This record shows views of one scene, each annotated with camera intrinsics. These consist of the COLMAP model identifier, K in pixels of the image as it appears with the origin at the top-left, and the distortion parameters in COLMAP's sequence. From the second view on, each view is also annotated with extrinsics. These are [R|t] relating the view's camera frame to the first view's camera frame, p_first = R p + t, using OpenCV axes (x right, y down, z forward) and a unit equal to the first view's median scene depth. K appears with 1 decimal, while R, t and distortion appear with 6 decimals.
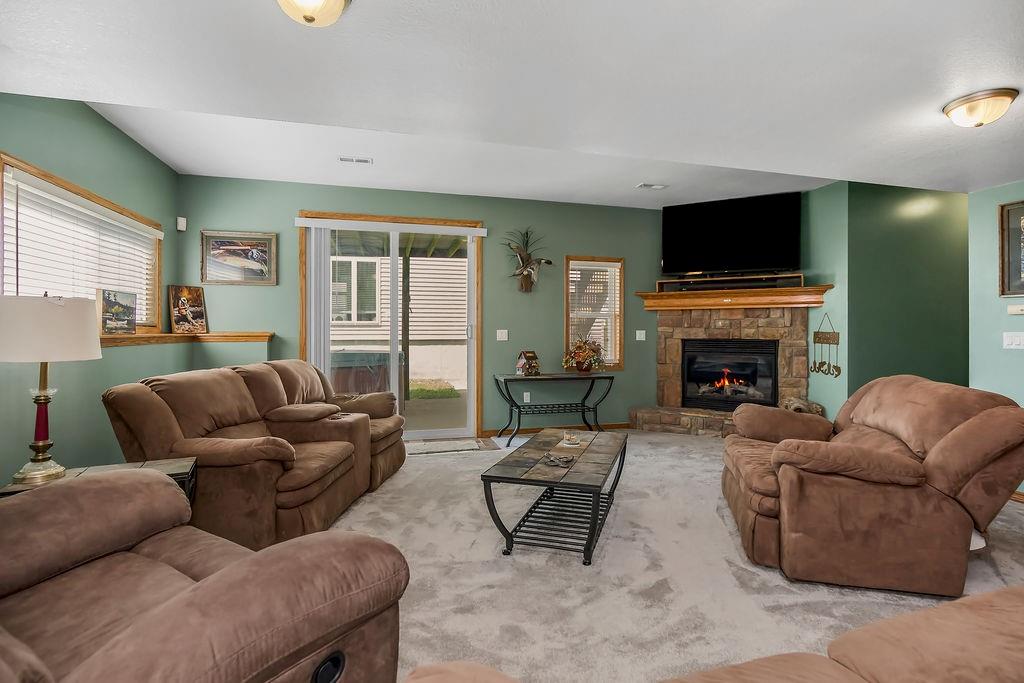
lens RADIAL K [[481.5, 0, 512.8], [0, 481.5, 329.1], [0, 0, 1]] dist [-0.002323, 0.000585]
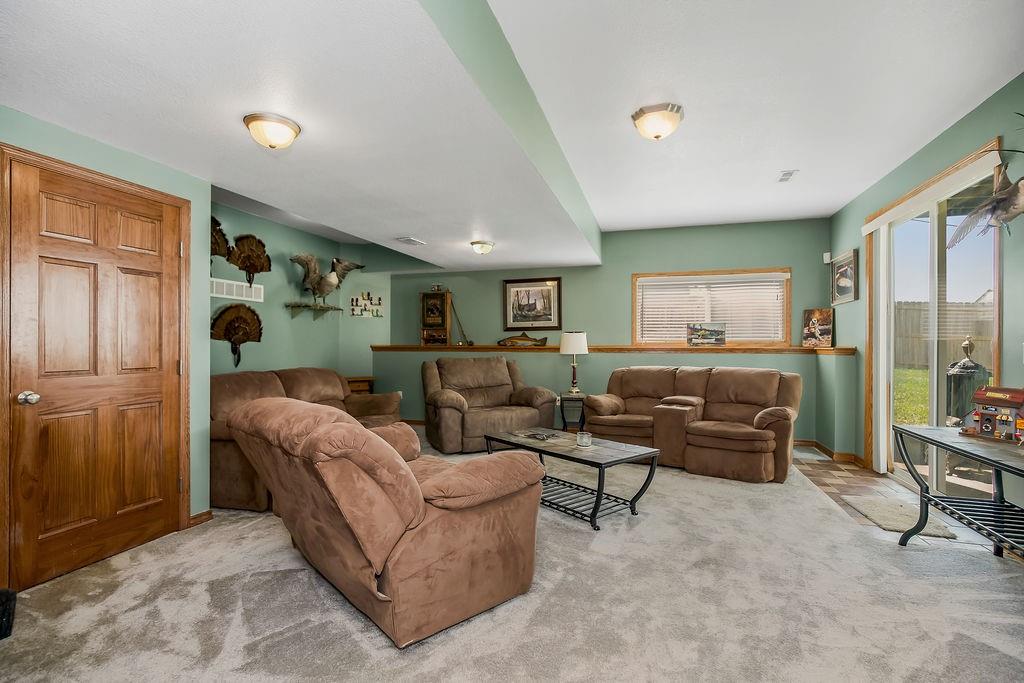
lens RADIAL K [[469.3, 0, 516.5], [0, 469.3, 344.9], [0, 0, 1]] dist [-0.001941, 0.000110]
pose [[-0.515939, -0.000649, -0.856625, 0.785584], [0.000078, 1.000000, -0.000805, 0.004178], [0.856625, -0.000482, -0.515939, 0.992863]]
